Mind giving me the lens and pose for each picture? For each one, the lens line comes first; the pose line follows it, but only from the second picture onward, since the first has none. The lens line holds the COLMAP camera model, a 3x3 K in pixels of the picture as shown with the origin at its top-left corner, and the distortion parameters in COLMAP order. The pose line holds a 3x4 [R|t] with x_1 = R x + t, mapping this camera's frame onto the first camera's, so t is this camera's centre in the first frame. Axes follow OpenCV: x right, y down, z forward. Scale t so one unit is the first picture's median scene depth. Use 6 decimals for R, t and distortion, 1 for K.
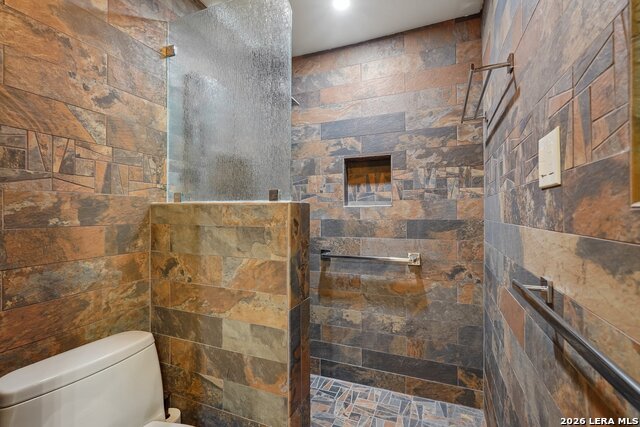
lens RADIAL K [[282.0, 0, 322.8], [0, 282.0, 212.5], [0, 0, 1]] dist [-0.009954, 0.001872]
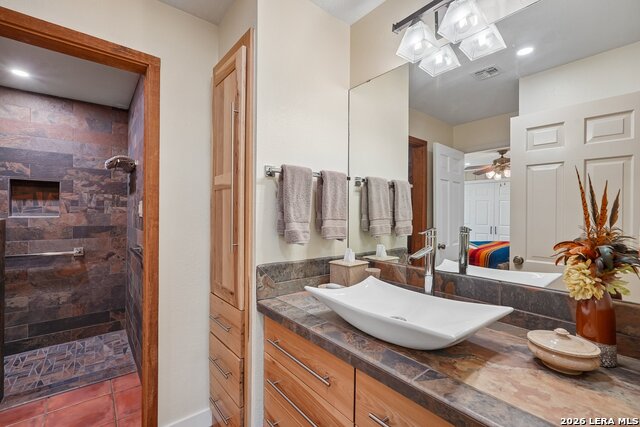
lens RADIAL K [[282.0, 0, 323.6], [0, 282.0, 211.3], [0, 0, 1]] dist [-0.009954, 0.001872]
pose [[0.456103, 0.011638, 0.889851, -0.429271], [-0.013343, 0.999892, -0.006237, -0.063804], [-0.889827, -0.009029, 0.456209, -0.887285]]
